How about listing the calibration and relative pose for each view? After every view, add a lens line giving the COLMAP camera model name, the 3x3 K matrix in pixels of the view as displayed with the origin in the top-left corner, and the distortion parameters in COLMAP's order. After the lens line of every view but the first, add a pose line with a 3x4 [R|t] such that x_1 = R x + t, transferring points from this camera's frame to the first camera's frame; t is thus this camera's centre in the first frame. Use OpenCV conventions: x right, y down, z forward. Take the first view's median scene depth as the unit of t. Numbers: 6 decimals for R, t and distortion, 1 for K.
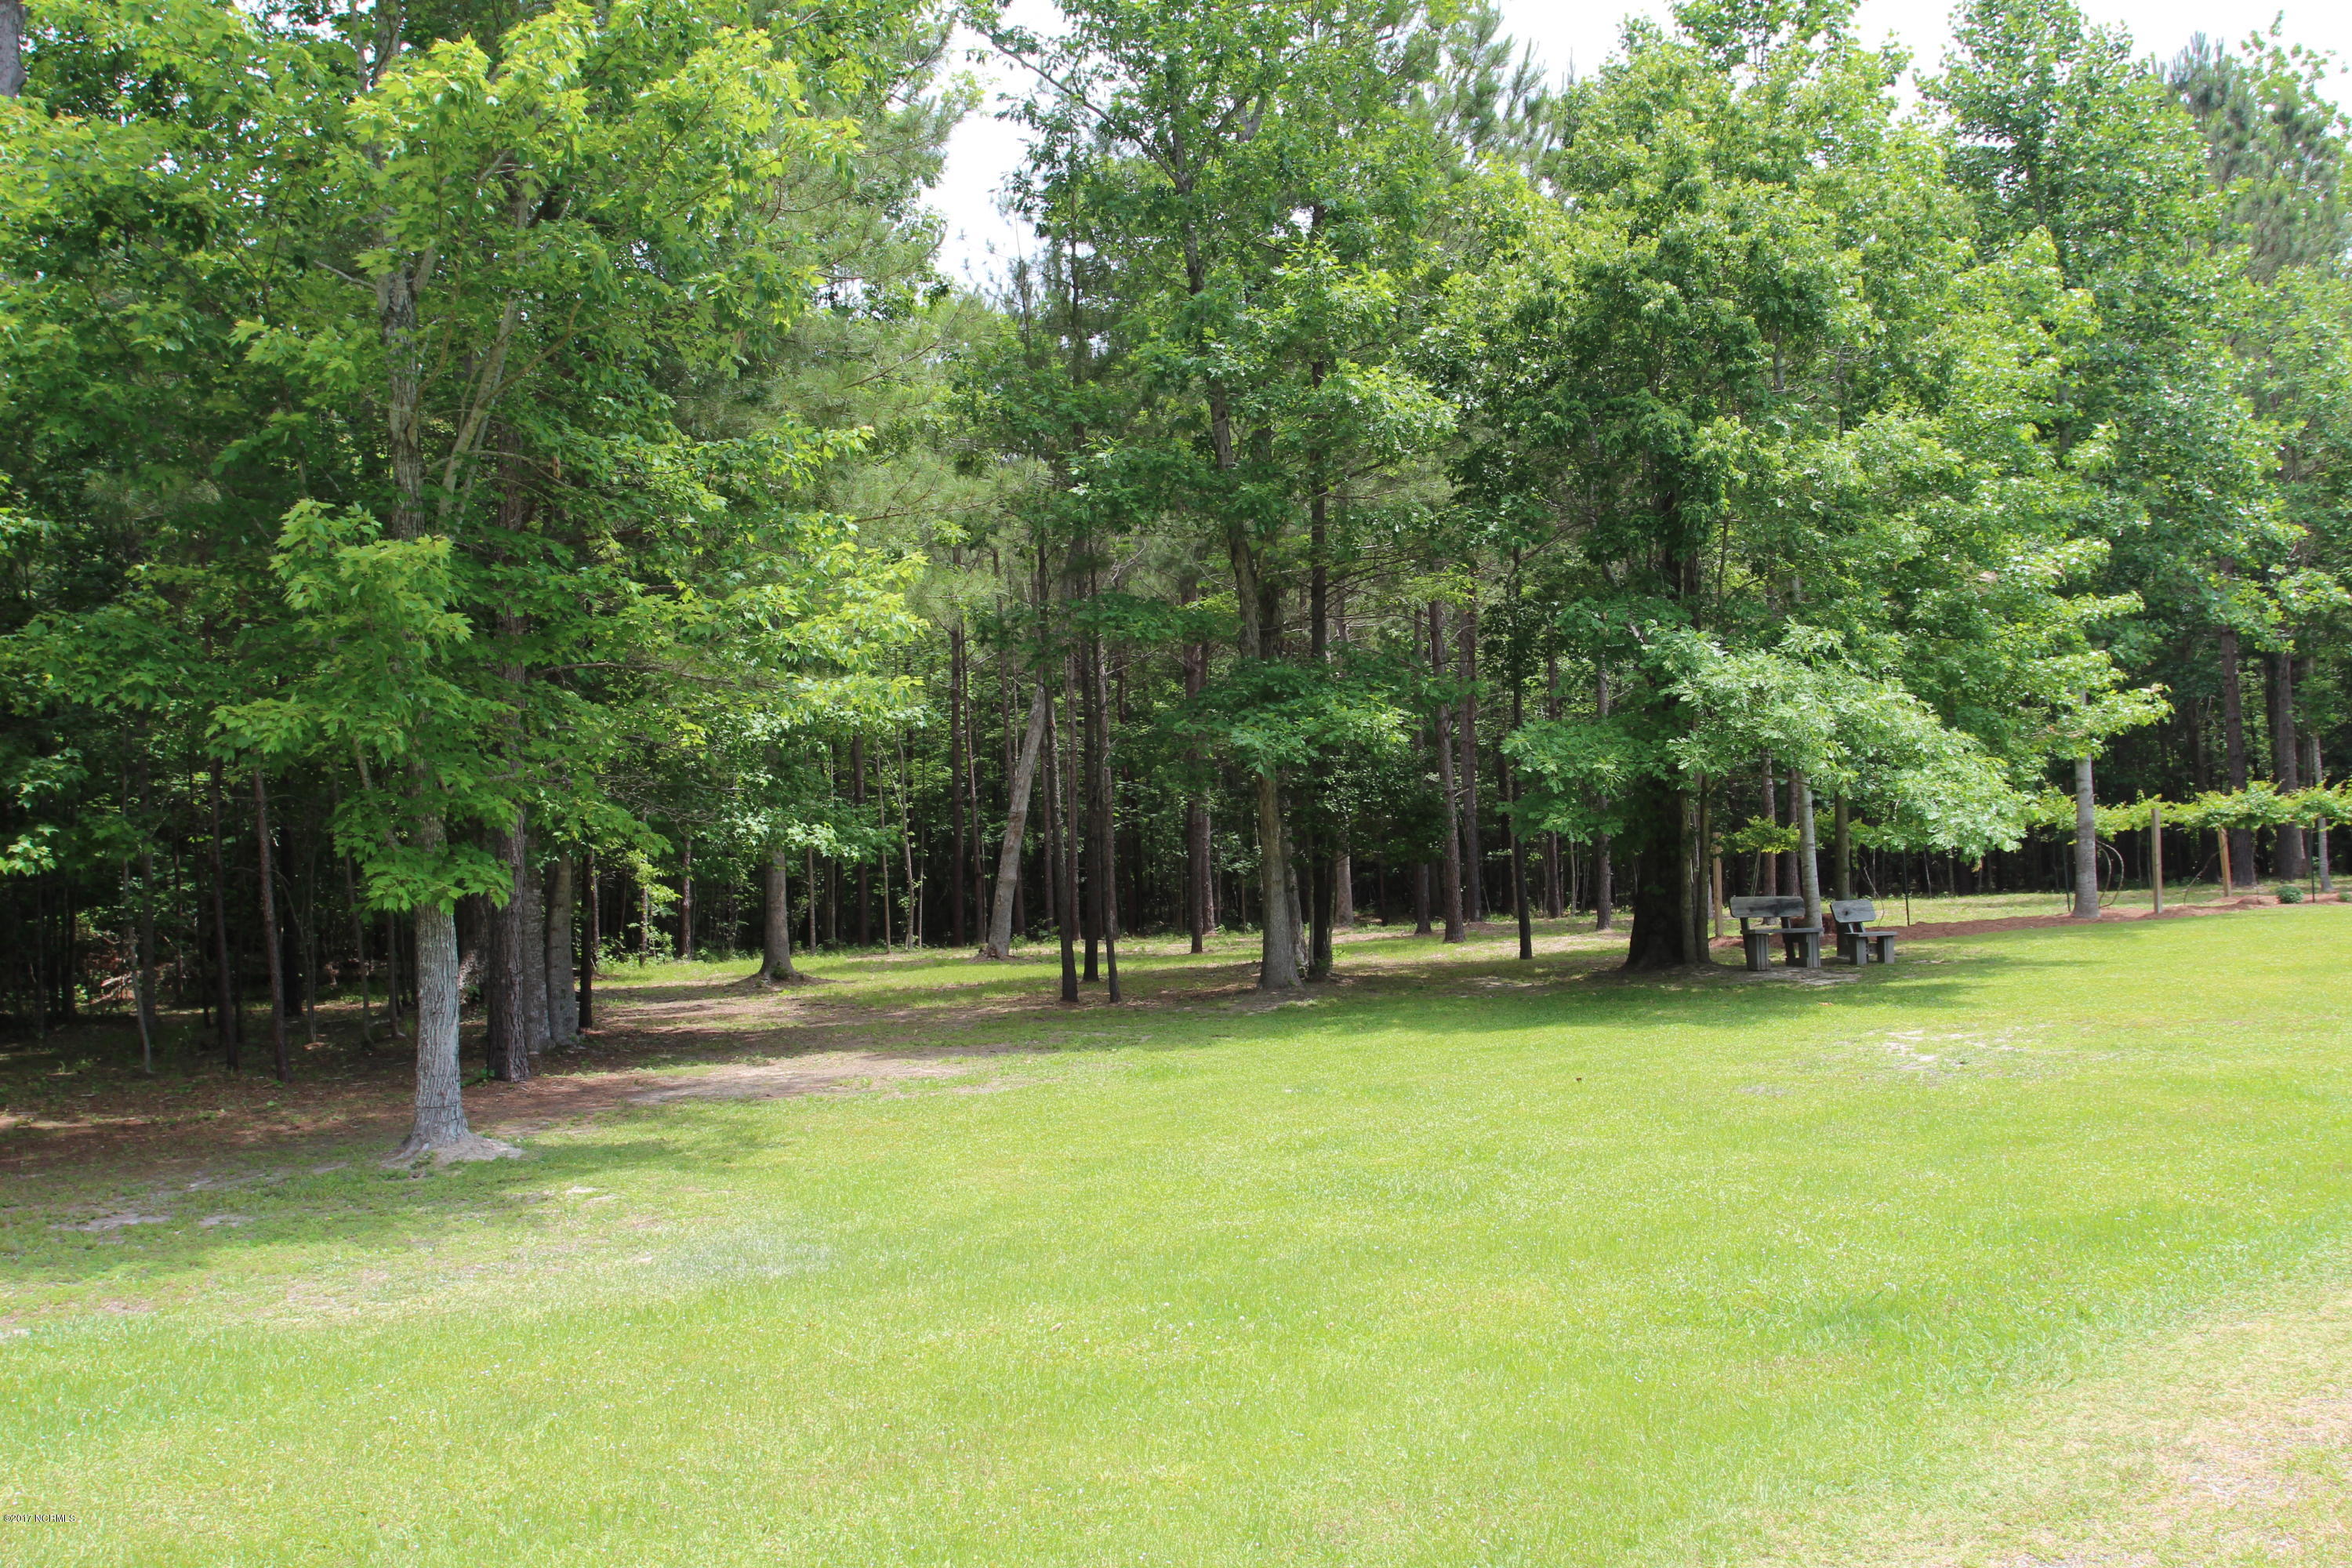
lens RADIAL K [[1857.0, 0, 1188.4], [0, 1857.0, 786.3], [0, 0, 1]] dist [-0.088022, 0.055441]
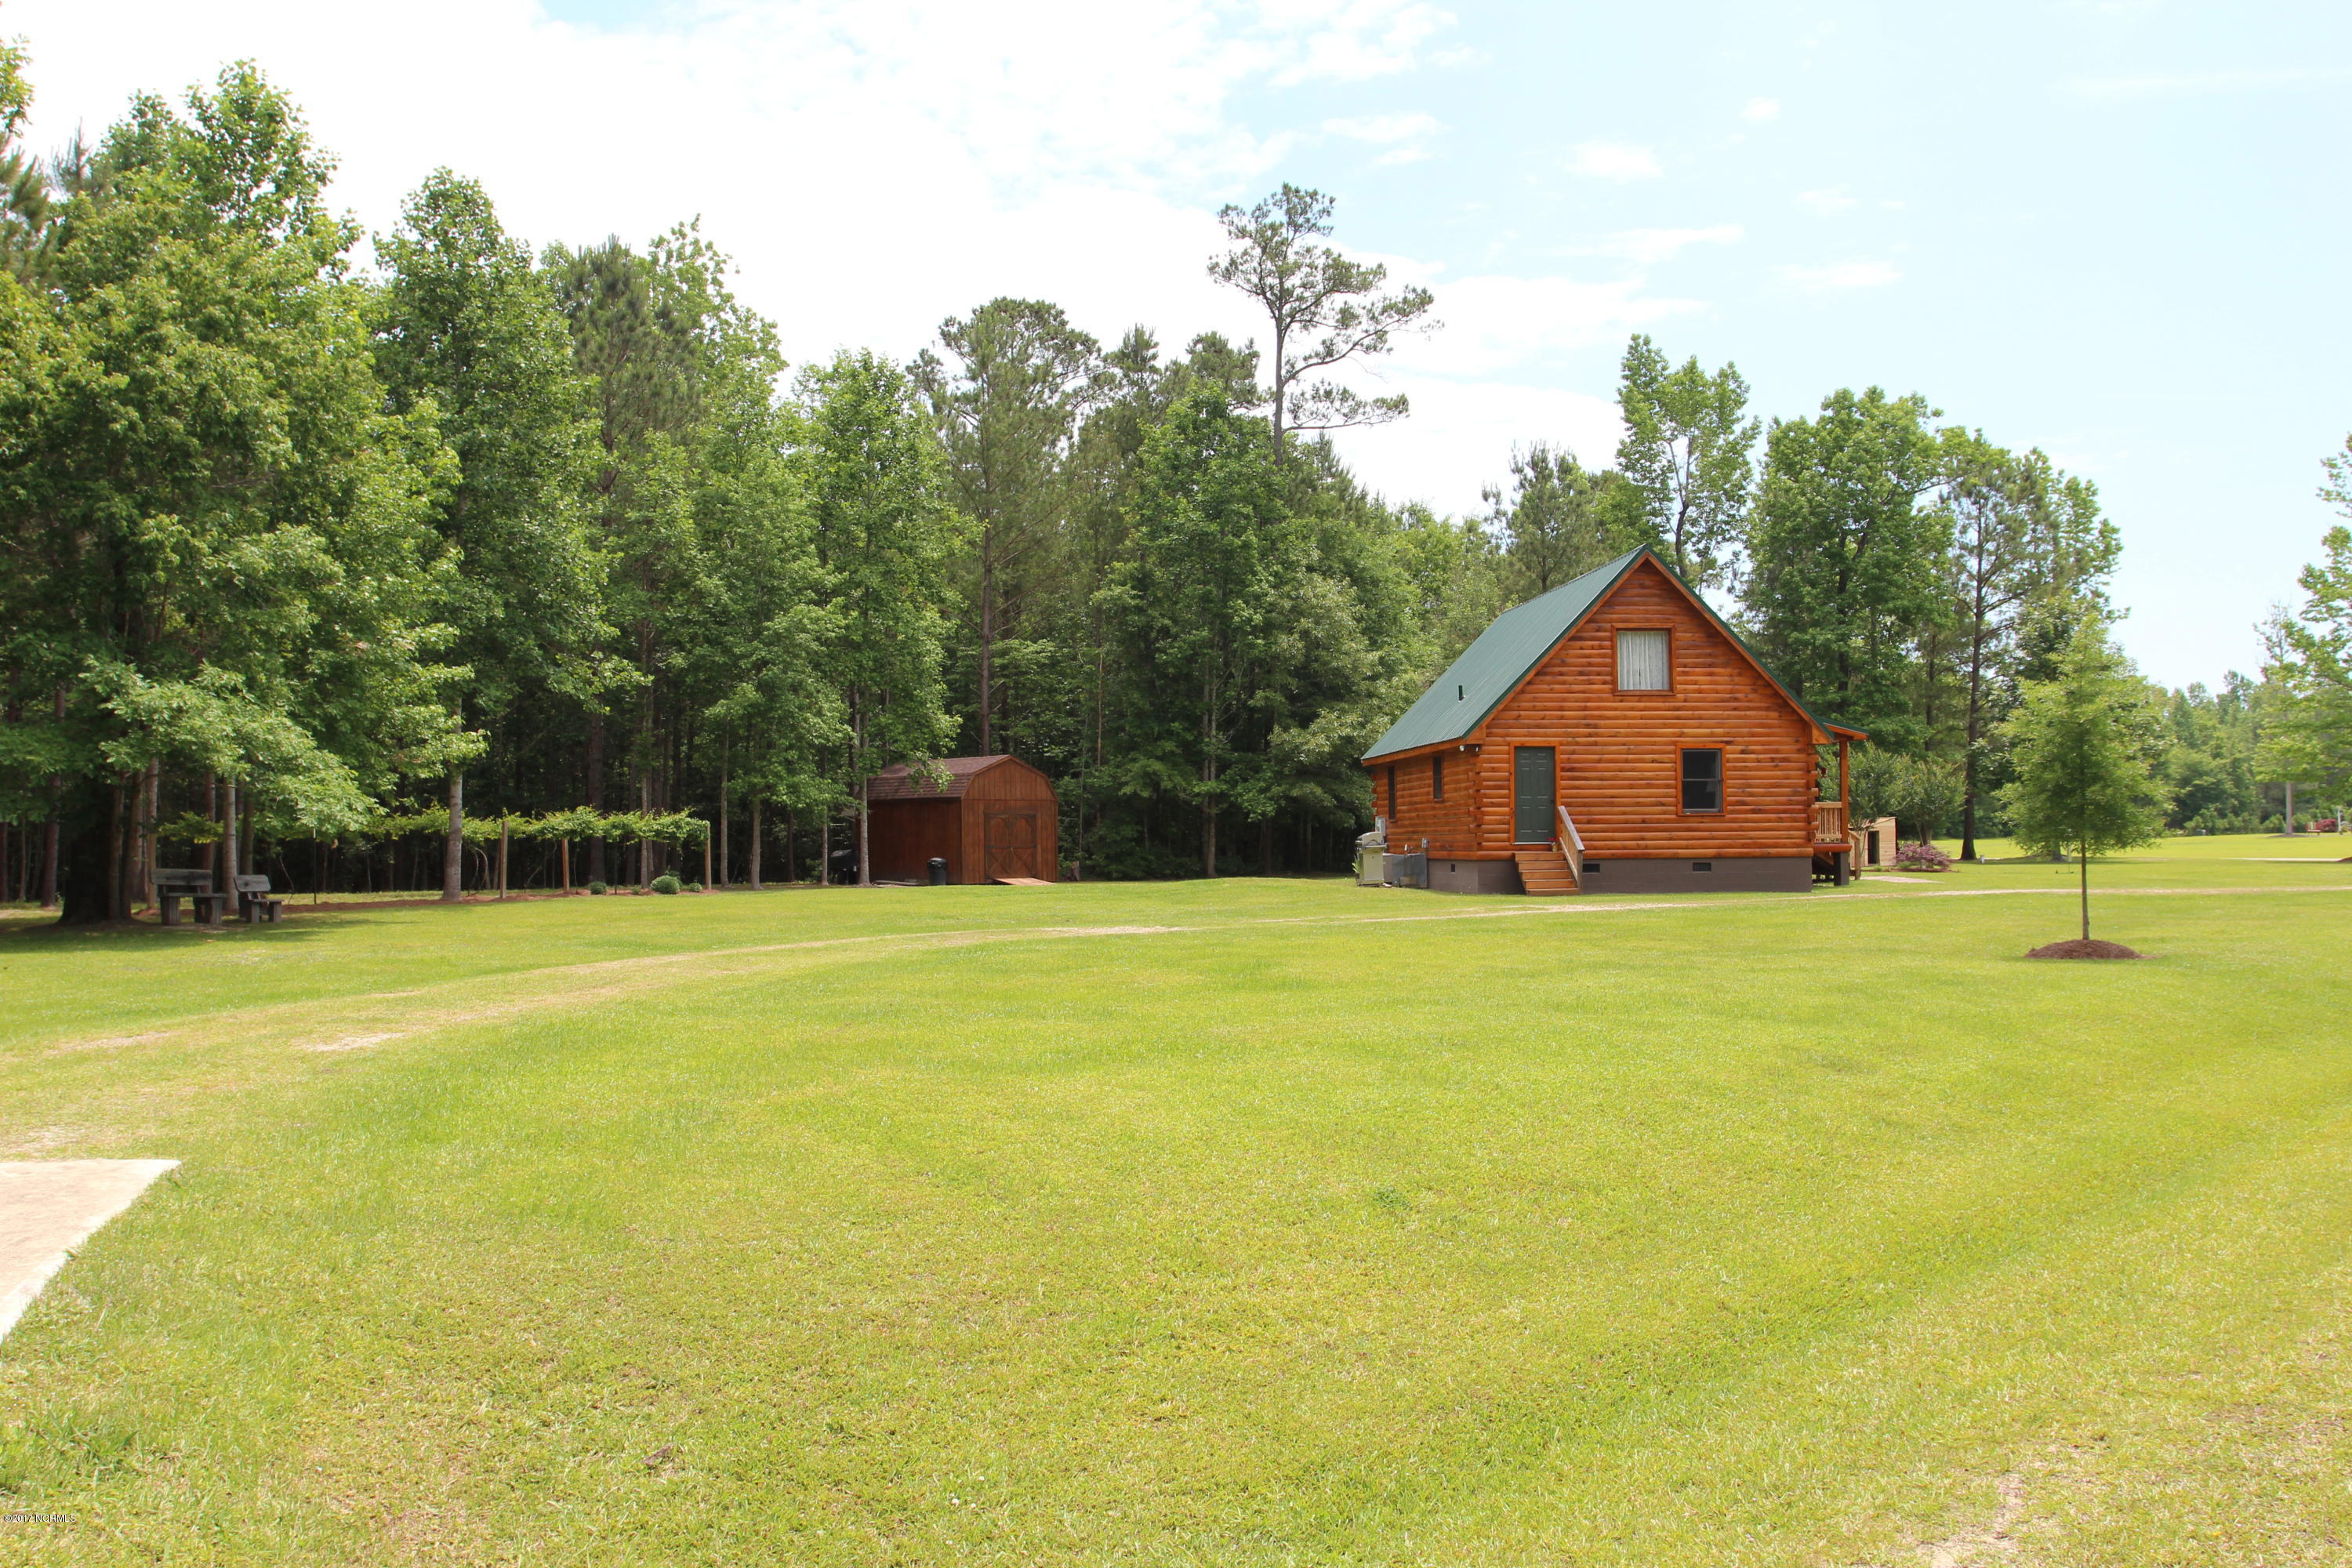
lens RADIAL K [[1857.0, 0, 1201.4], [0, 1857.0, 801.1], [0, 0, 1]] dist [-0.088022, 0.055441]
pose [[0.703307, 0.059568, 0.708386, -0.097063], [-0.055631, 0.998039, -0.028693, 0.010695], [-0.708706, -0.019228, 0.705242, -0.440371]]
